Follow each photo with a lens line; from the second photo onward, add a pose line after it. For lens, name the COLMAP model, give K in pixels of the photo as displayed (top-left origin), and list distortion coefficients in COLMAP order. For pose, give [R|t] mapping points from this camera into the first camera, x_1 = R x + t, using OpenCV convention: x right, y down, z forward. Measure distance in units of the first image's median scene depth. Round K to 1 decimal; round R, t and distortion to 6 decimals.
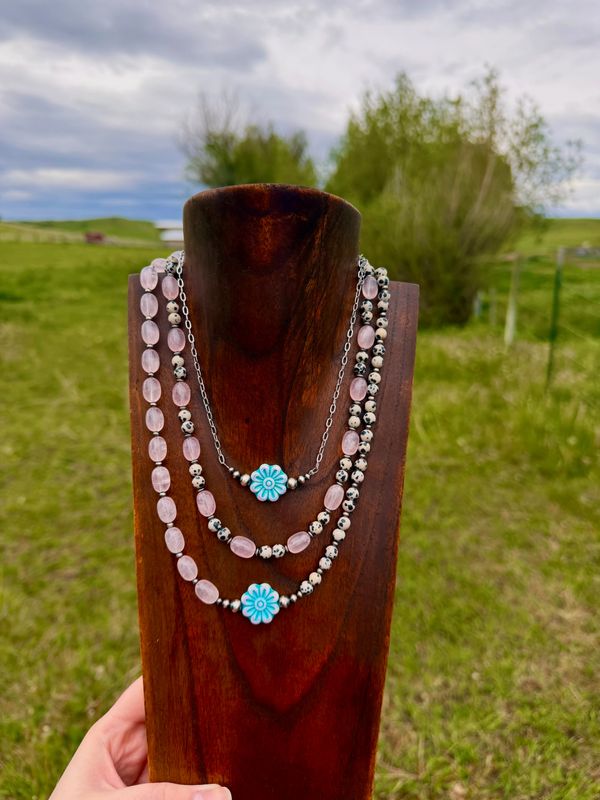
lens RADIAL K [[590.6, 0, 299.8], [0, 590.6, 404.5], [0, 0, 1]] dist [-0.021474, -0.006900]
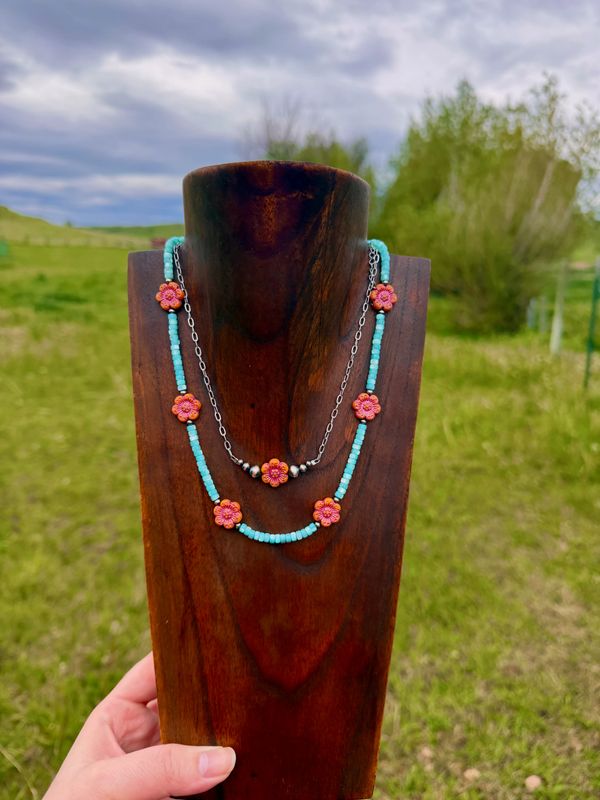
lens RADIAL K [[591.6, 0, 300.2], [0, 591.6, 398.7], [0, 0, 1]] dist [-0.022915, -0.002145]
pose [[0.995133, 0.028976, -0.094180, 0.065945], [-0.030813, 0.999361, -0.018114, 0.015589], [0.093595, 0.020928, 0.995390, -0.065566]]
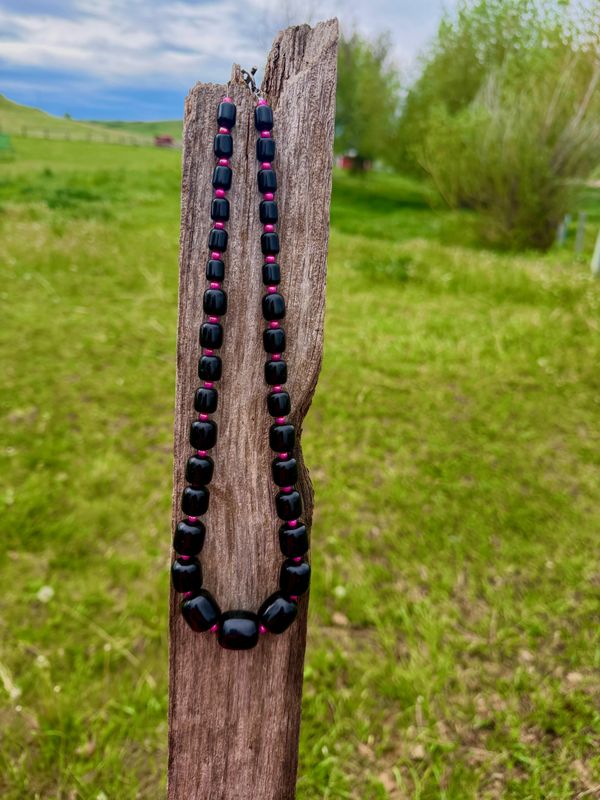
lens RADIAL K [[590.6, 0, 299.8], [0, 590.6, 404.5], [0, 0, 1]] dist [-0.021474, -0.006900]
pose [[0.992657, 0.082162, -0.088774, -0.051429], [-0.069536, 0.988128, 0.136996, 0.036201], [0.098976, -0.129817, 0.986586, -0.041339]]
